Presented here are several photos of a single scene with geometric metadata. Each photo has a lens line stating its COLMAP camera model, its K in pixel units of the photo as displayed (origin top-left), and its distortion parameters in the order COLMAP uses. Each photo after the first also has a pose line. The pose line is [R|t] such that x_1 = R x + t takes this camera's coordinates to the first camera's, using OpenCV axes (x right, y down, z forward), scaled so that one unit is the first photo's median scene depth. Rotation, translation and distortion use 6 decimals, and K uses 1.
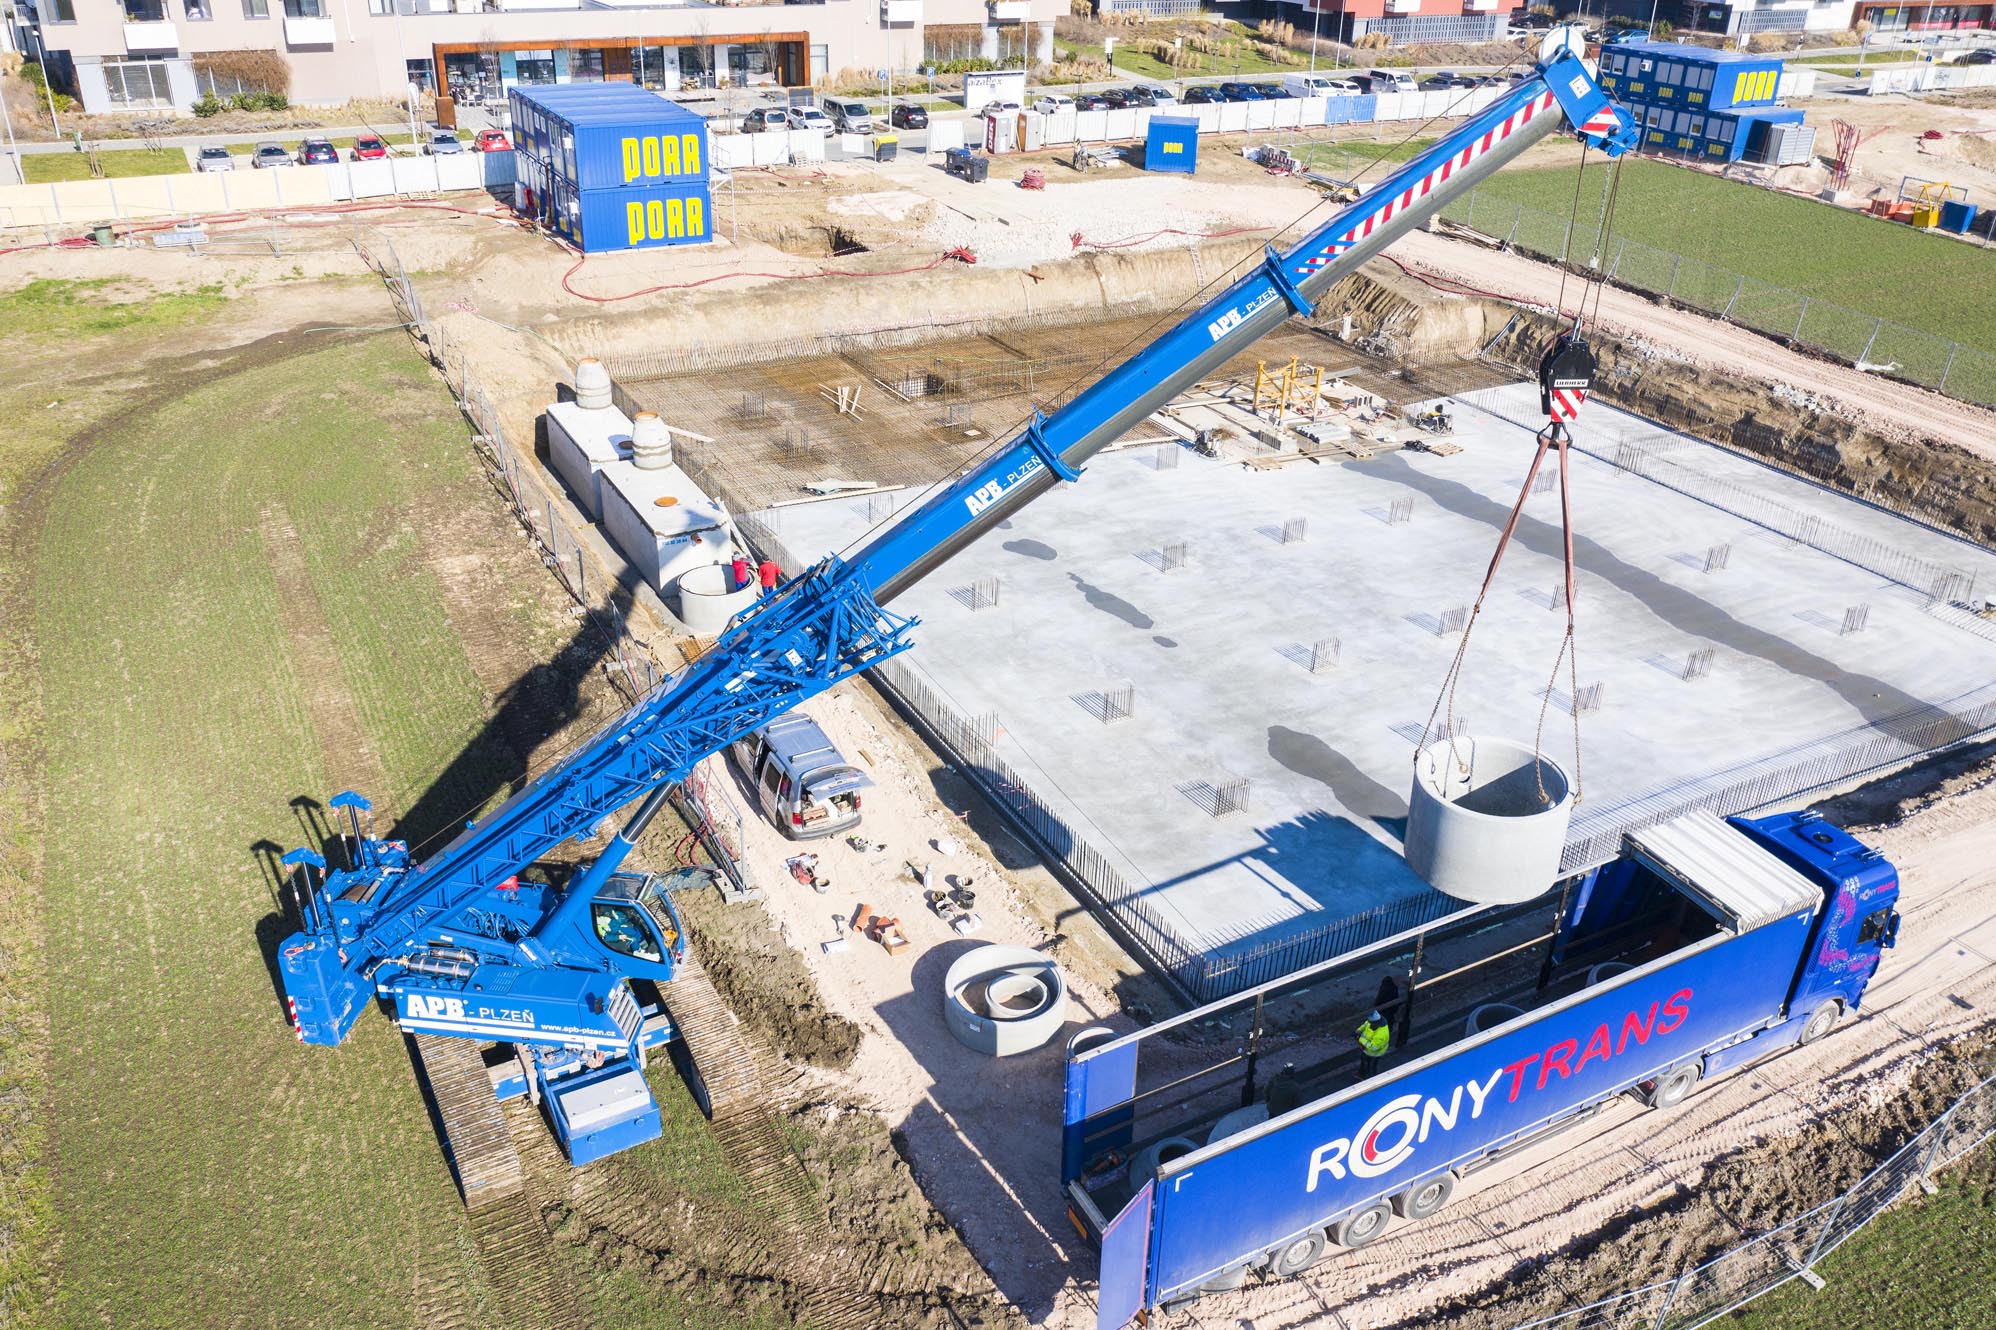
lens RADIAL K [[1577.8, 0, 990.2], [0, 1577.8, 673.4], [0, 0, 1]] dist [-0.022763, 0.012563]
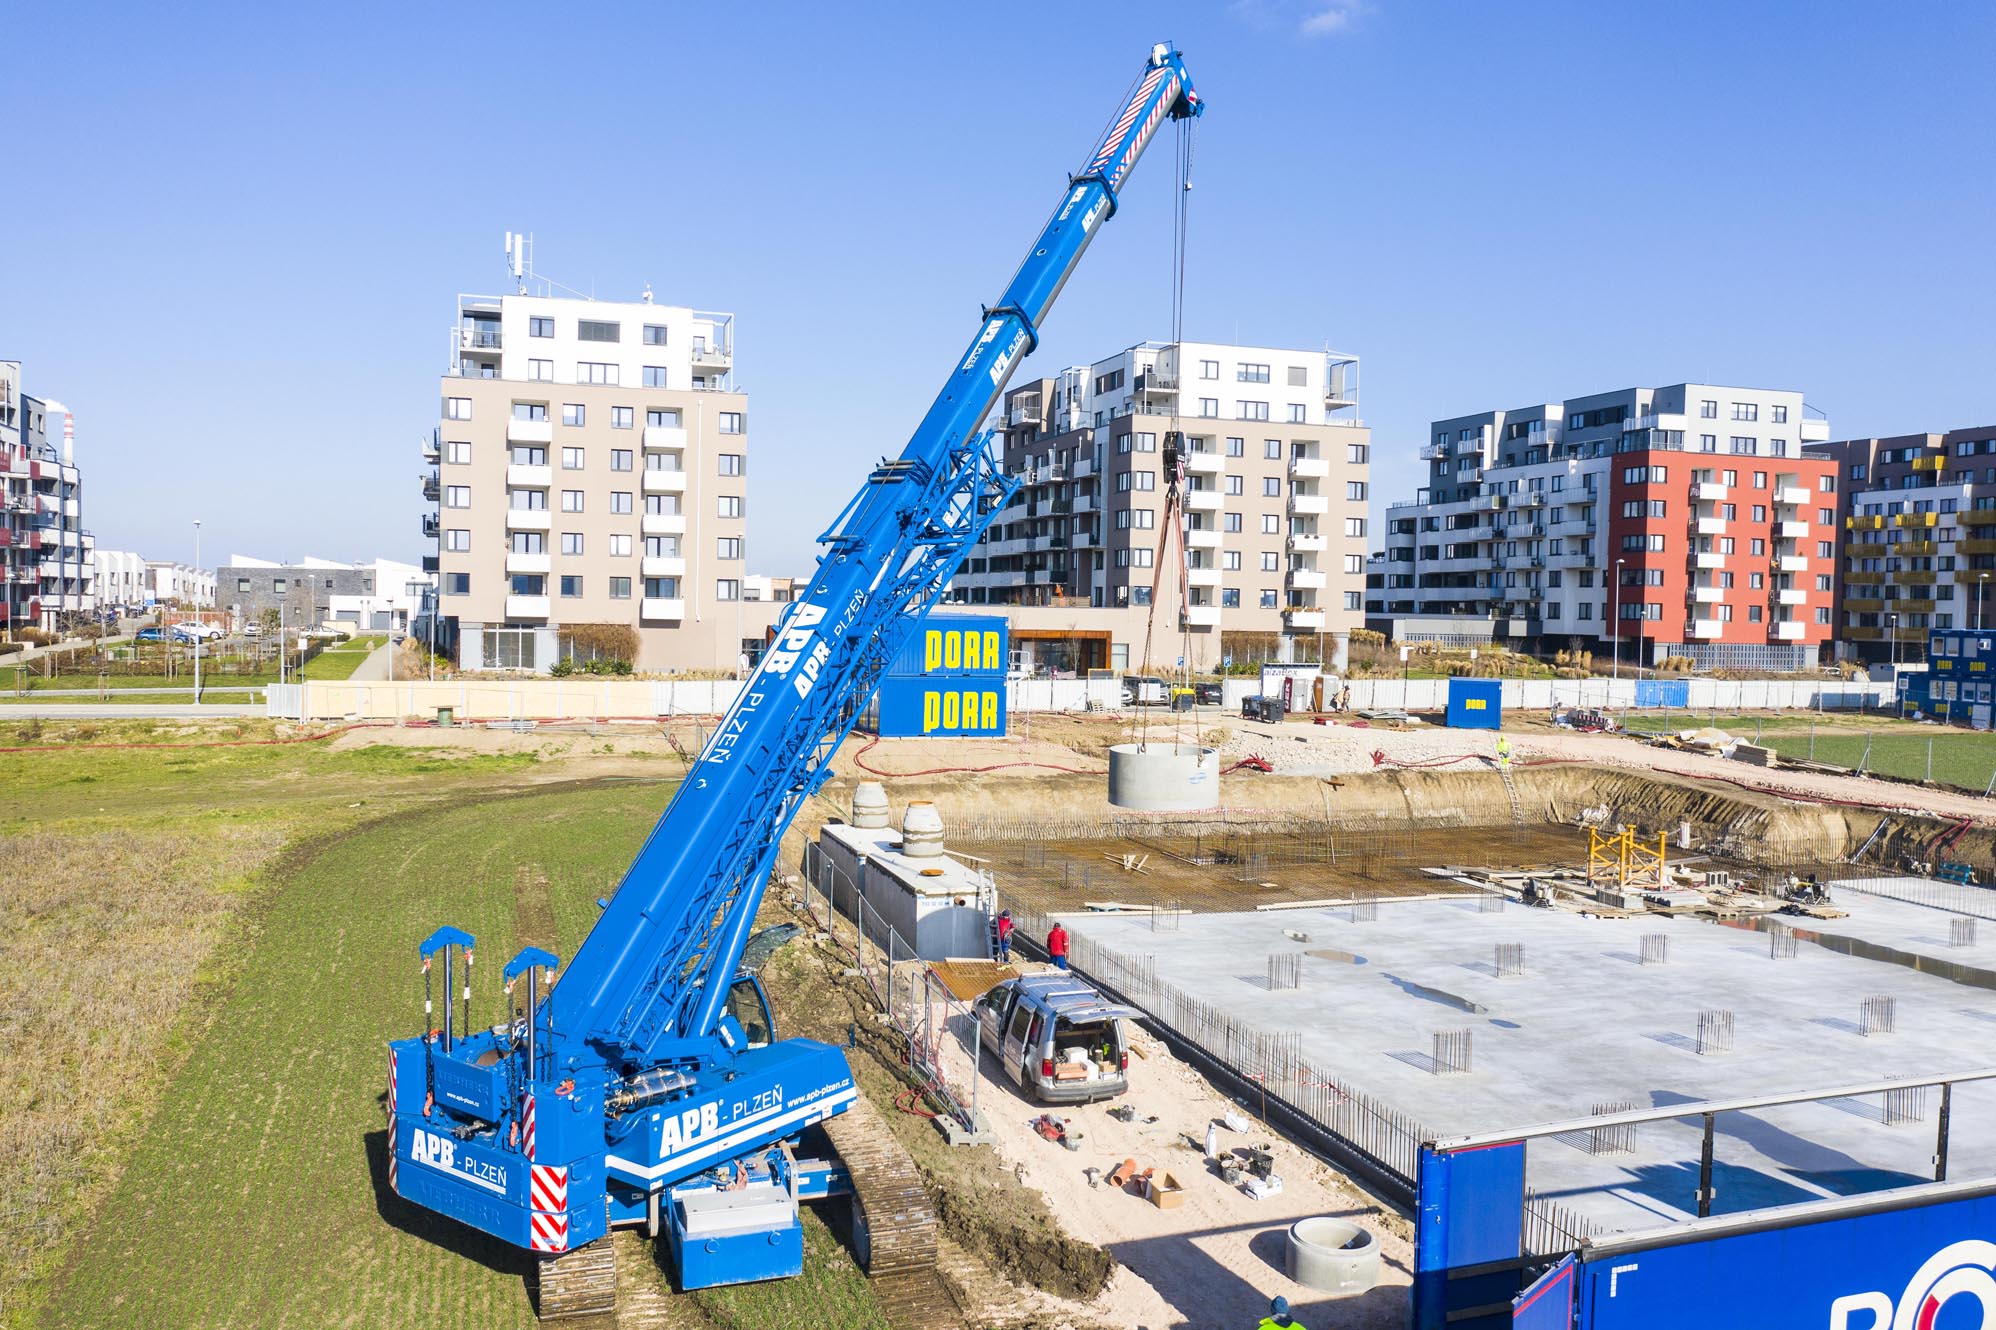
lens RADIAL K [[1577.8, 0, 990.2], [0, 1577.8, 673.4], [0, 0, 1]] dist [-0.022763, 0.012563]
pose [[0.983152, 0.004061, -0.182744, -0.002595], [-0.082863, 0.901026, -0.425777, 0.114748], [0.162928, 0.433746, 0.886182, 0.090260]]
